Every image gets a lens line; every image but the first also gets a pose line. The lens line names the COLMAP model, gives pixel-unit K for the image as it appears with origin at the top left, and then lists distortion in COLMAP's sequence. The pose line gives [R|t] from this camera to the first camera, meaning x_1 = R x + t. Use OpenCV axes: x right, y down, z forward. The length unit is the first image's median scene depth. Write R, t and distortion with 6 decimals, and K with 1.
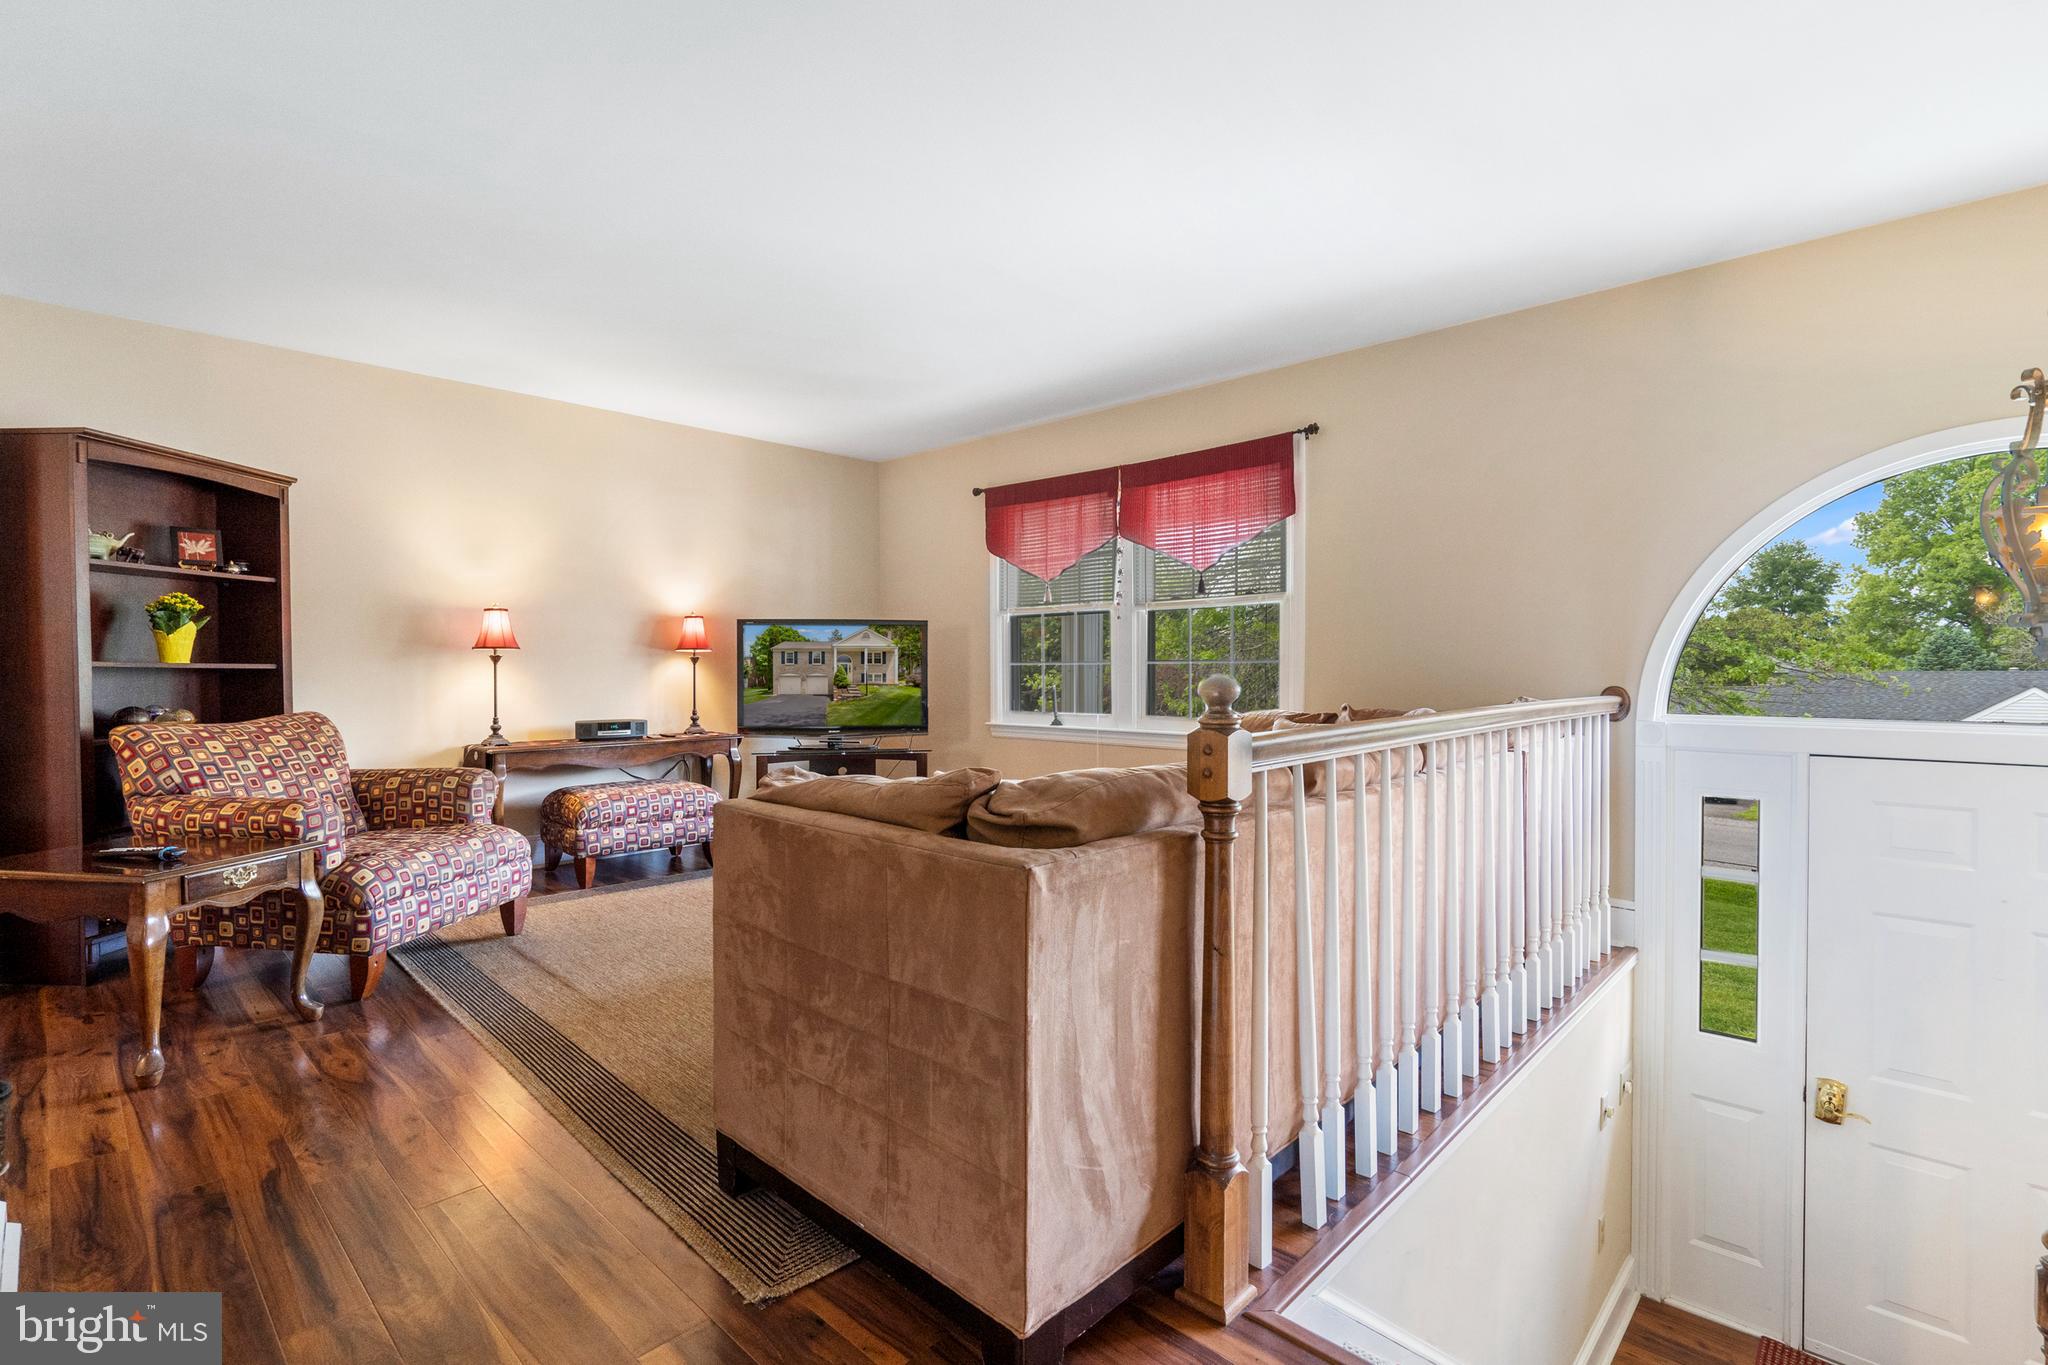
lens RADIAL K [[932.8, 0, 995.7], [0, 932.8, 684.7], [0, 0, 1]] dist [-0.000273, 0.000134]
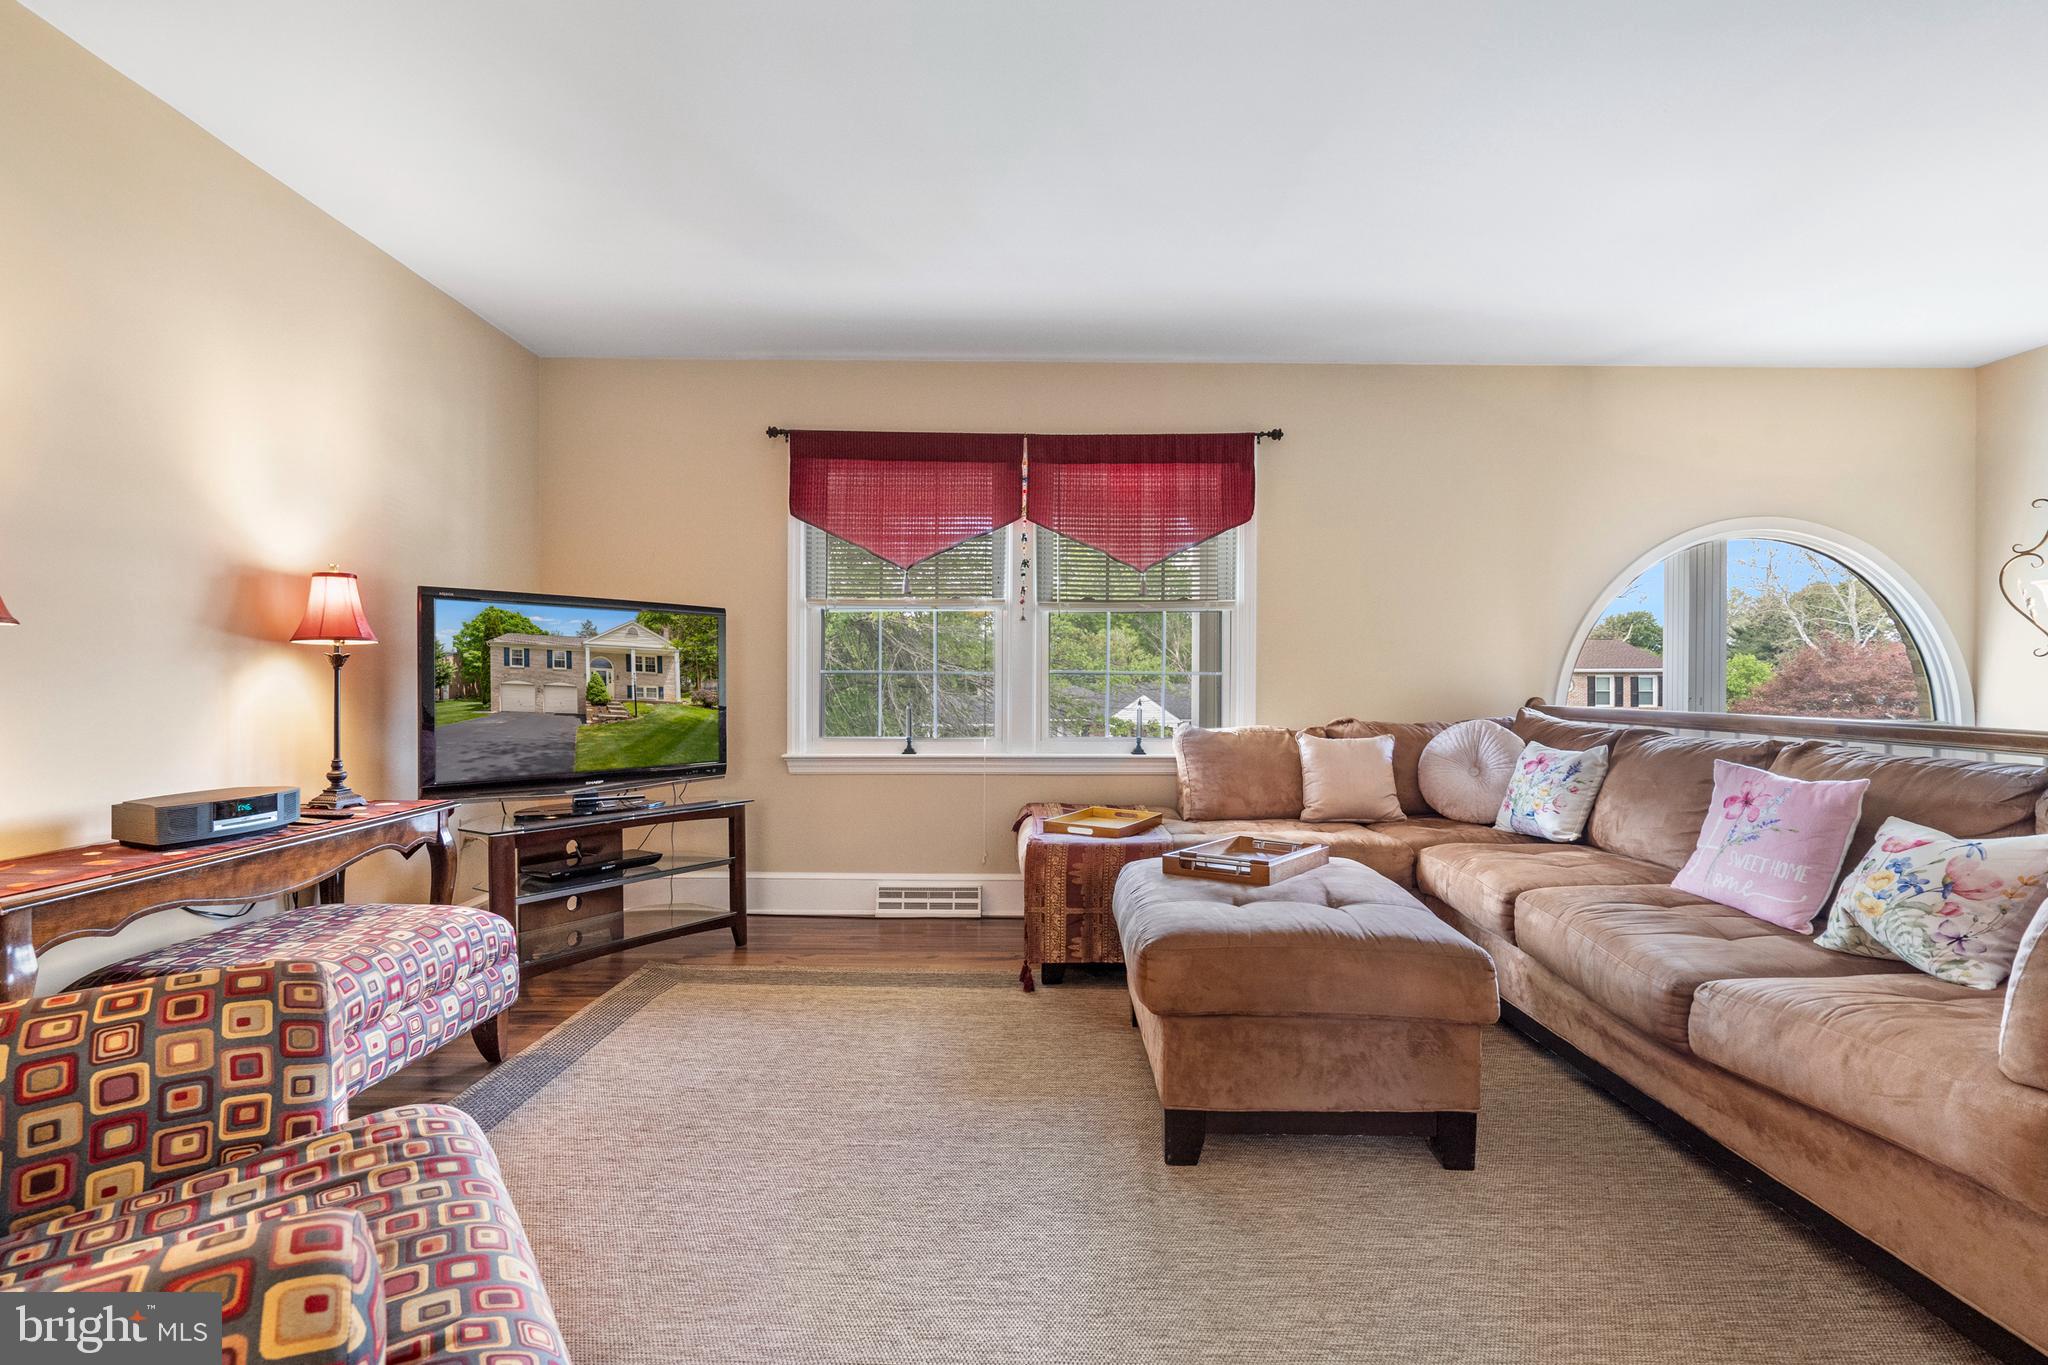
lens RADIAL K [[946.5, 0, 1014.1], [0, 946.5, 683.0], [0, 0, 1]] dist [-0.017079, 0.009898]
pose [[0.714290, 0.000666, 0.699849, -0.599745], [0.008042, 0.999926, -0.009160, -0.009902], [-0.699804, 0.012172, 0.714232, 0.545551]]
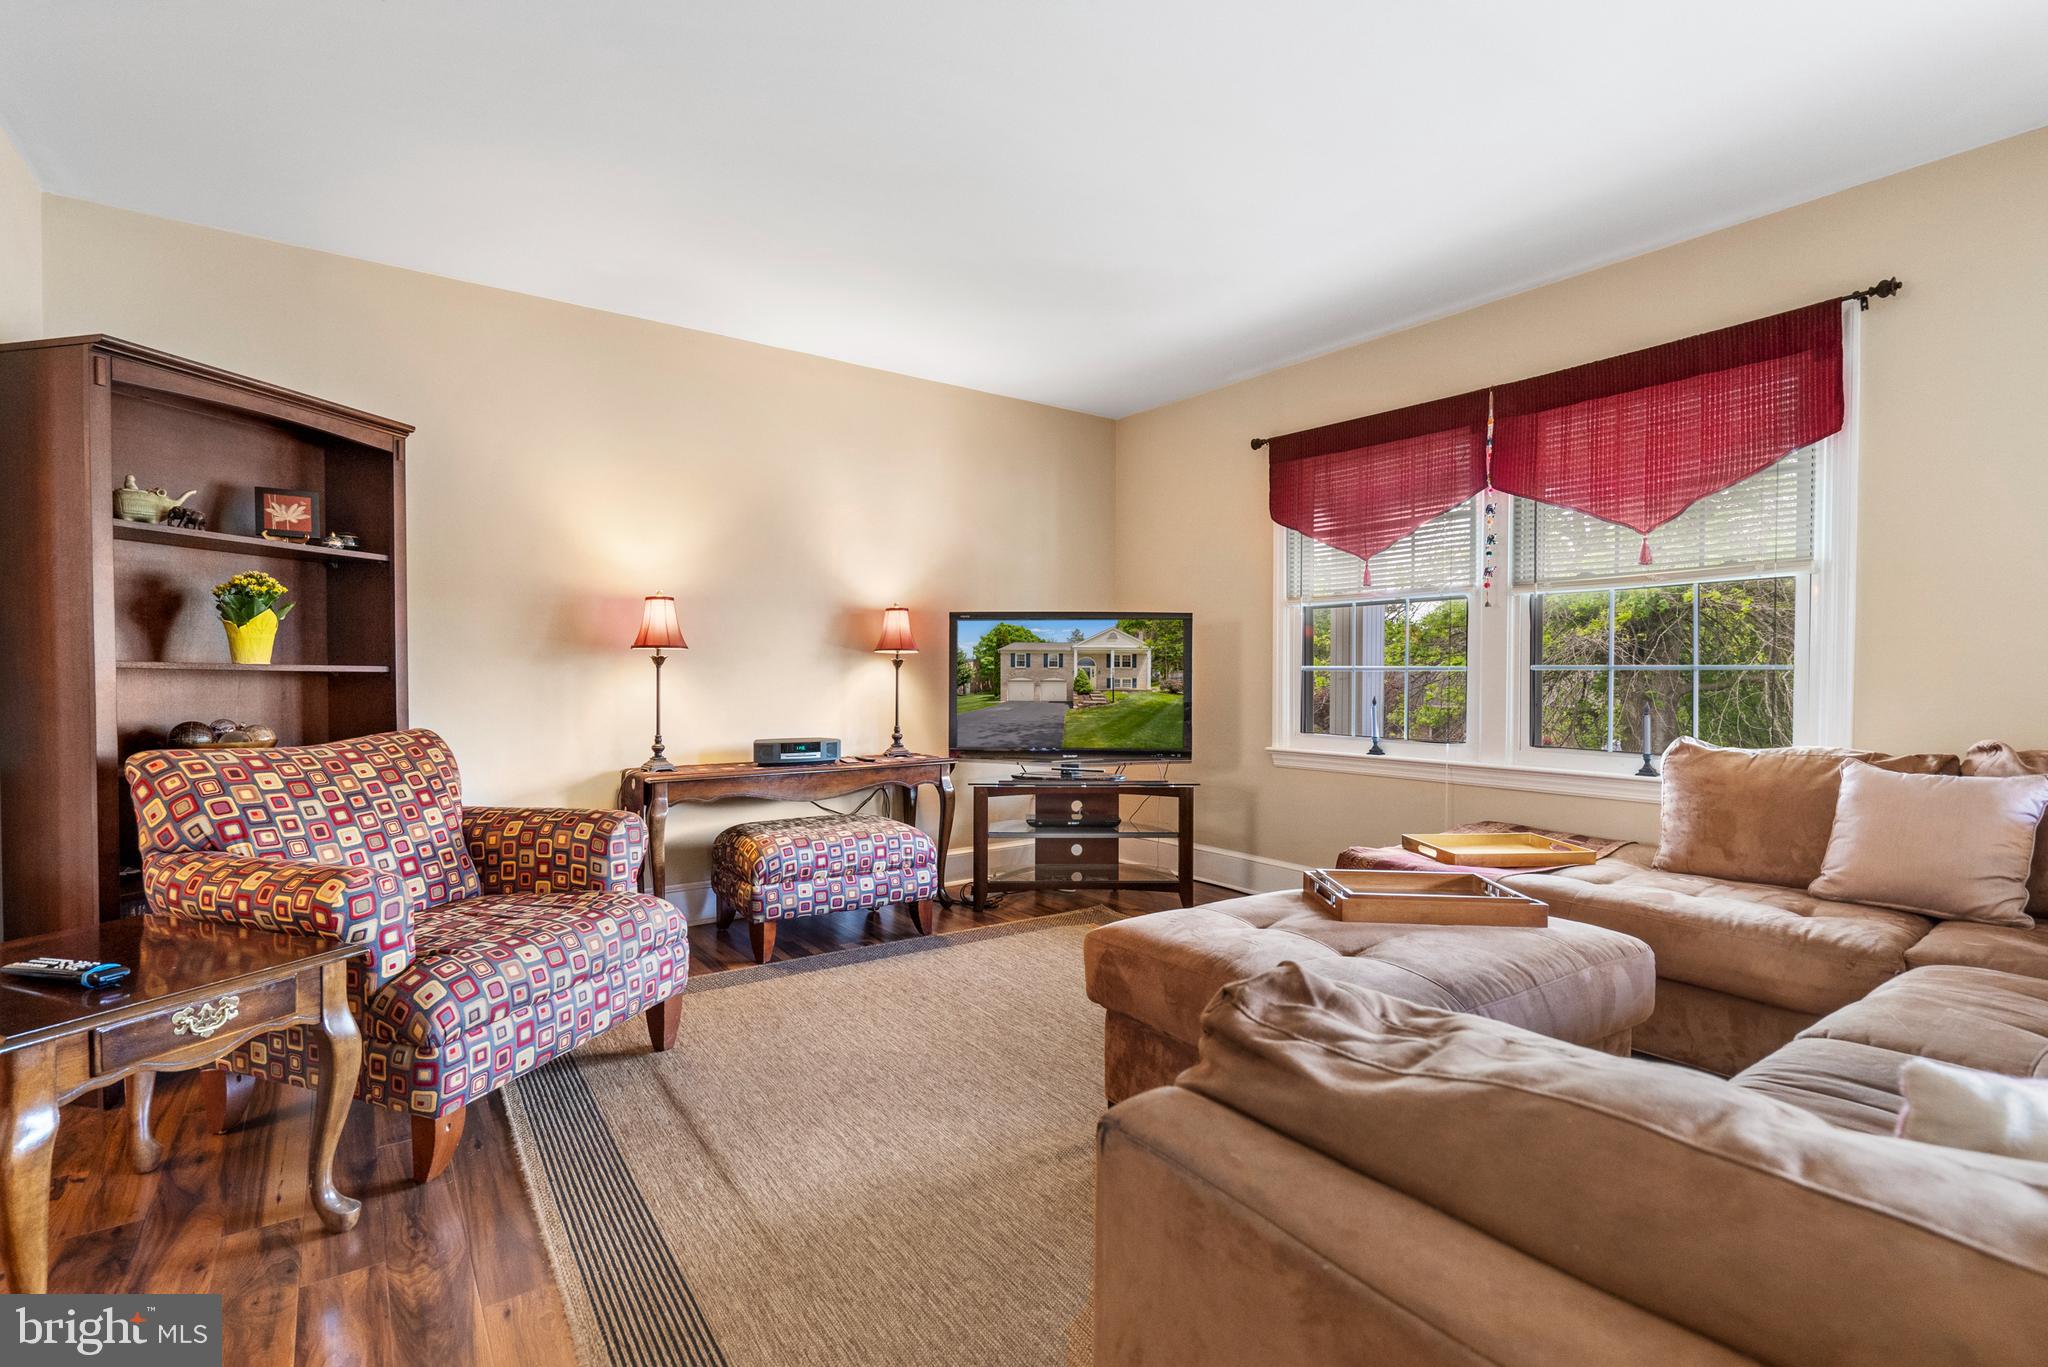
lens RADIAL K [[933.4, 0, 1009.8], [0, 933.4, 689.7], [0, 0, 1]] dist [-0.001407, 0.000104]
pose [[0.985583, 0.008072, -0.169000, -0.134696], [-0.008258, 0.999966, -0.000397, -0.006574], [0.168991, 0.001787, 0.985616, 0.332890]]
